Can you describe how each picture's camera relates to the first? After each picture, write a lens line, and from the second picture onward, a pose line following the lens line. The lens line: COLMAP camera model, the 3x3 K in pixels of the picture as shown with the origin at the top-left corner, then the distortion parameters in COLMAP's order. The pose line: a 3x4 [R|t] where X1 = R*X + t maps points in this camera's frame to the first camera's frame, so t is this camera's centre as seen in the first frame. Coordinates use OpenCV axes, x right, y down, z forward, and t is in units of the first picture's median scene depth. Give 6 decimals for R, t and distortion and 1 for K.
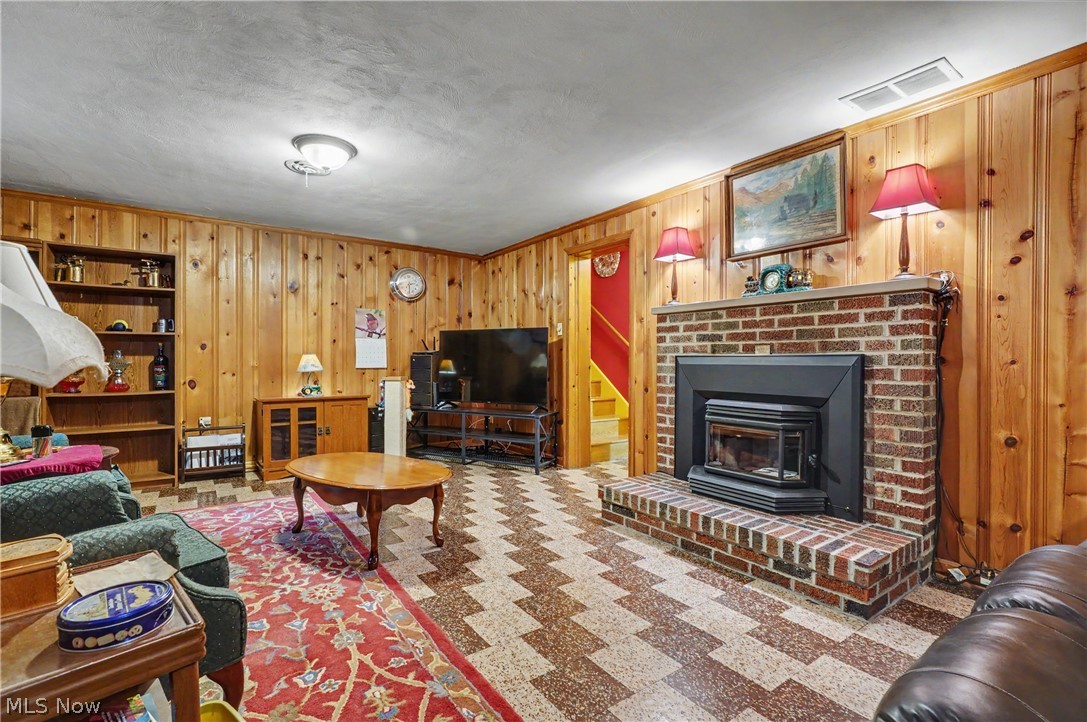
lens RADIAL K [[501.9, 0, 544.5], [0, 501.9, 363.6], [0, 0, 1]] dist [-0.008448, -0.000247]
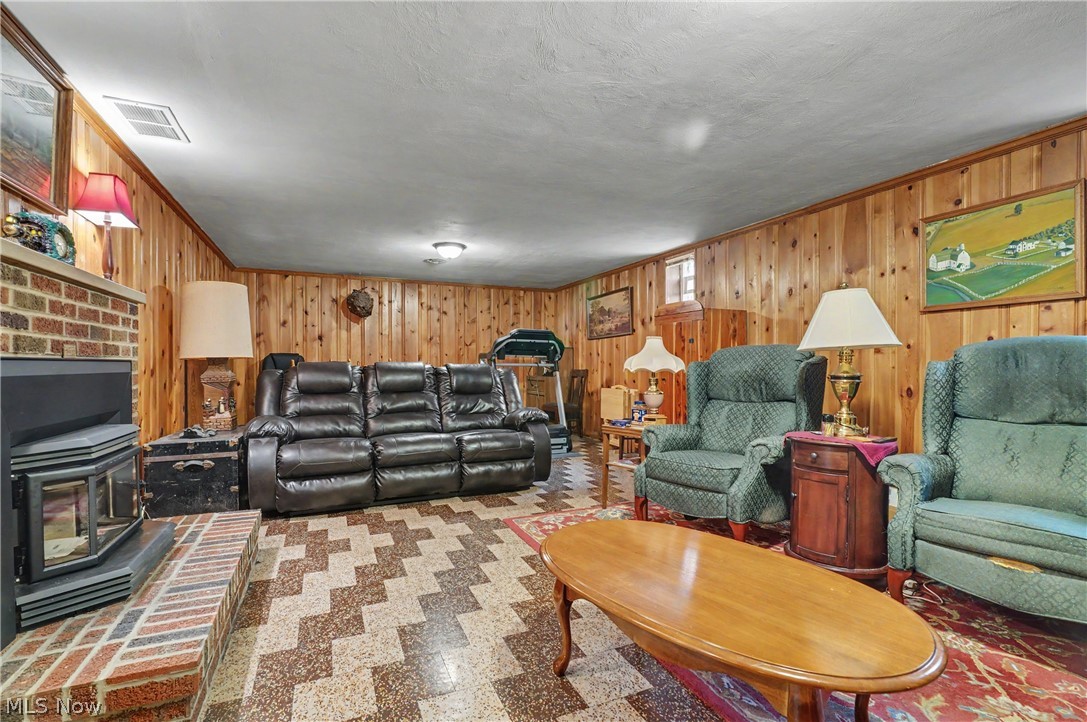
lens RADIAL K [[501.9, 0, 543.7], [0, 501.9, 364.7], [0, 0, 1]] dist [-0.008448, -0.000247]
pose [[-0.979488, -0.001638, 0.201497, -0.353640], [-0.000612, 0.999987, 0.005153, -0.015322], [-0.201502, 0.004924, -0.979476, 1.814986]]
